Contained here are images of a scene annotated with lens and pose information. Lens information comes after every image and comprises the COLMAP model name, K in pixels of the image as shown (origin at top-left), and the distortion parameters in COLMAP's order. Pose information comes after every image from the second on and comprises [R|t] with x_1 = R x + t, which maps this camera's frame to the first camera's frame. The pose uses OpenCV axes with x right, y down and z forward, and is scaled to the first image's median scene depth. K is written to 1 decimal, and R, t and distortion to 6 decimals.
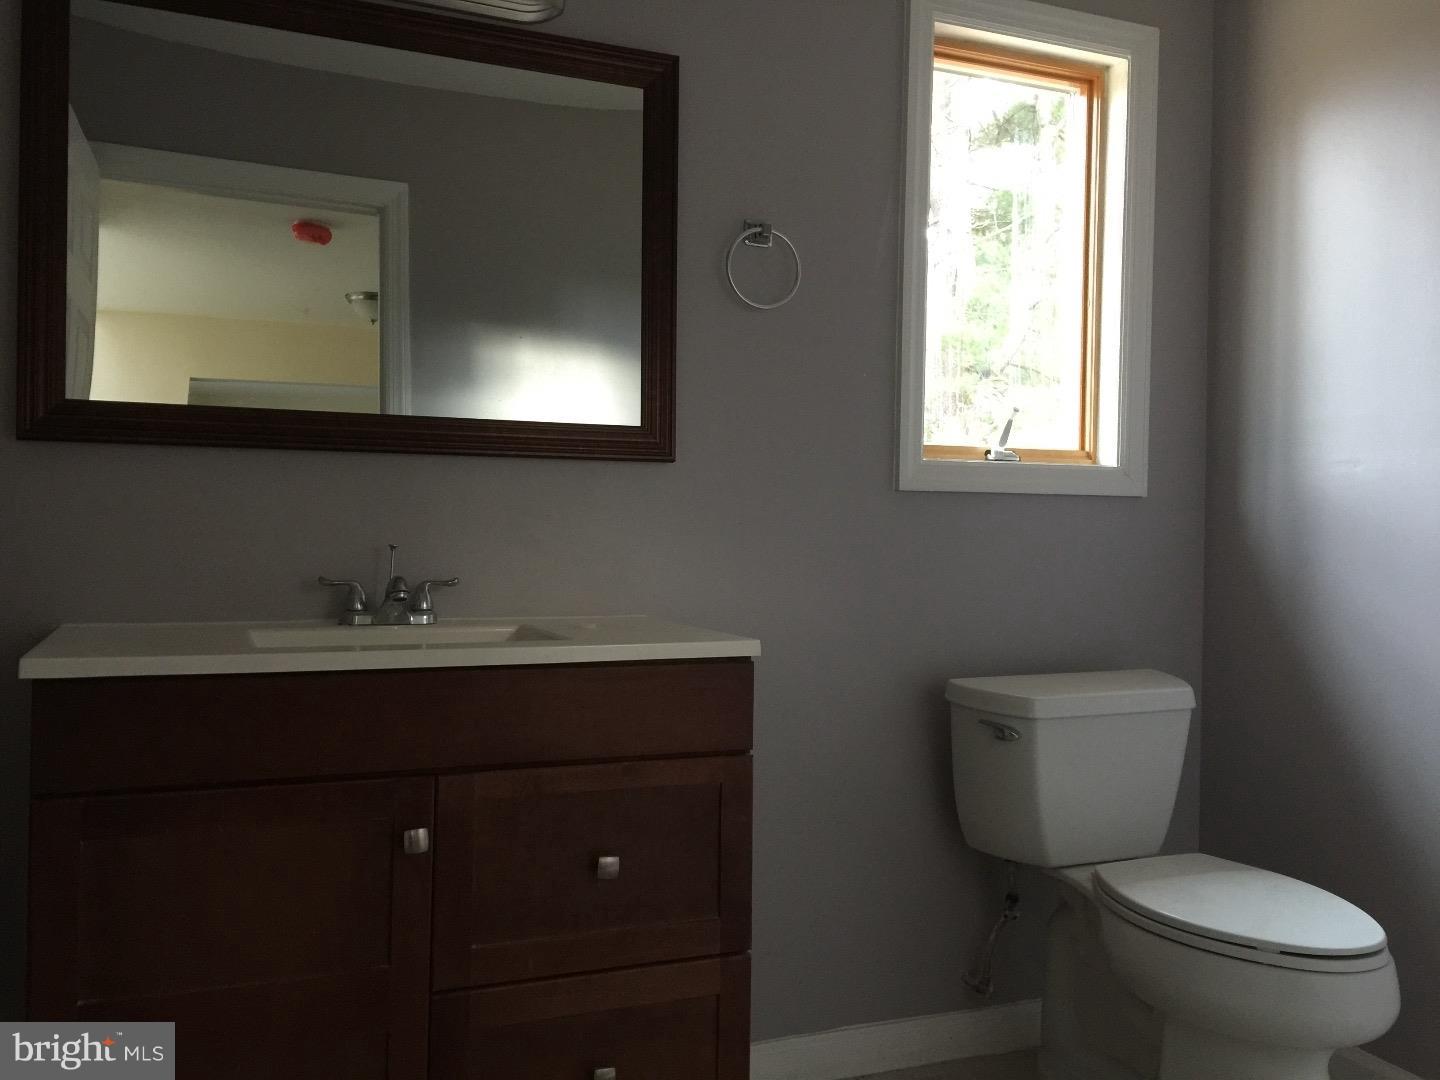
lens RADIAL K [[1241.6, 0, 713.6], [0, 1241.6, 531.9], [0, 0, 1]] dist [0.109723, -0.113021]
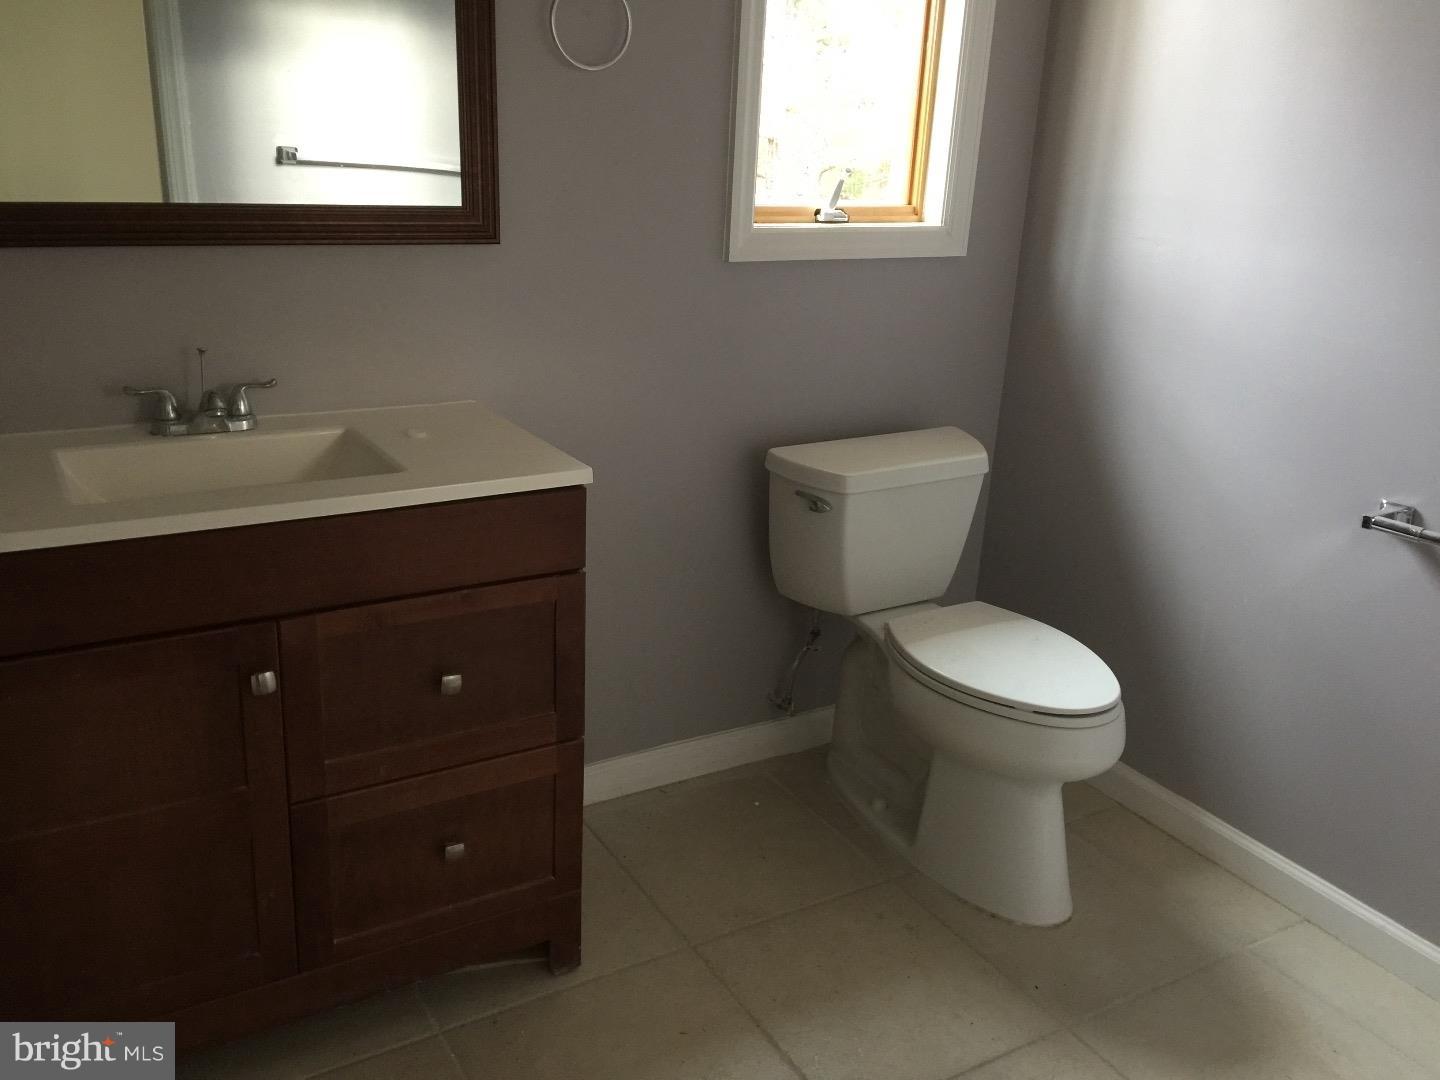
lens RADIAL K [[1241.6, 0, 713.6], [0, 1241.6, 531.9], [0, 0, 1]] dist [0.109723, -0.113021]
pose [[0.989778, -0.016945, 0.141608, -0.008094], [-0.028309, 0.949816, 0.311525, -0.148304], [-0.139780, -0.312349, 0.939627, -0.000392]]
